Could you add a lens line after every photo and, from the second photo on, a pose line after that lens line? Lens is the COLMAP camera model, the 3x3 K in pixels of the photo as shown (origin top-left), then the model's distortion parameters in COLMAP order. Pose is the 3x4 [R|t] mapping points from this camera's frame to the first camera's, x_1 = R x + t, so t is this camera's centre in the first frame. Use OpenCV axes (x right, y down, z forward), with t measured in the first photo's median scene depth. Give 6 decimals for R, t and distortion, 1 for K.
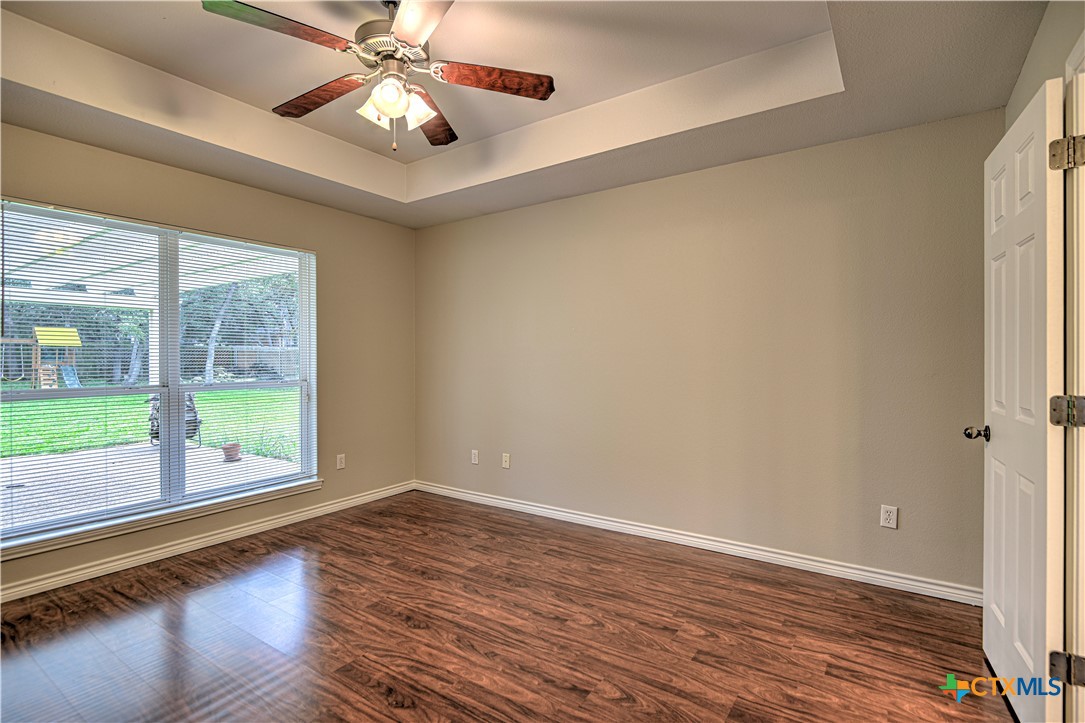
lens RADIAL K [[493.0, 0, 543.9], [0, 493.0, 354.6], [0, 0, 1]] dist [0.006519, -0.005670]
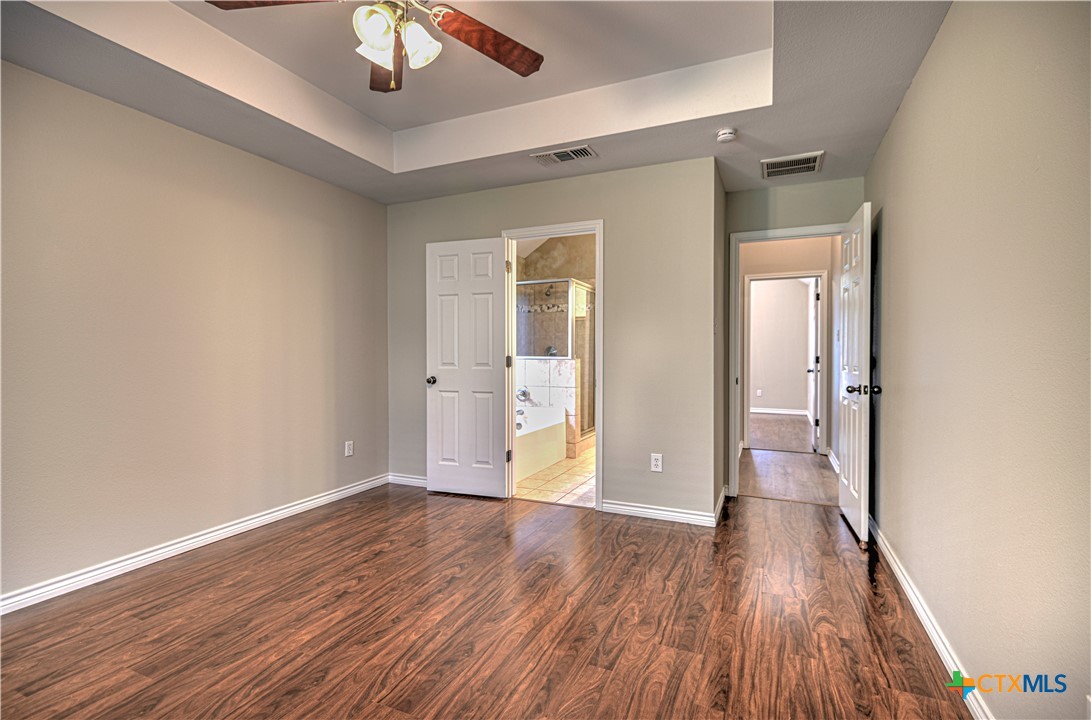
lens RADIAL K [[495.7, 0, 546.7], [0, 495.7, 363.1], [0, 0, 1]] dist [0.006519, -0.005670]
pose [[-0.143077, -0.023855, 0.989424, -0.965545], [-0.005281, 0.999714, 0.023340, 0.031396], [-0.989698, -0.001886, -0.143162, 0.685924]]
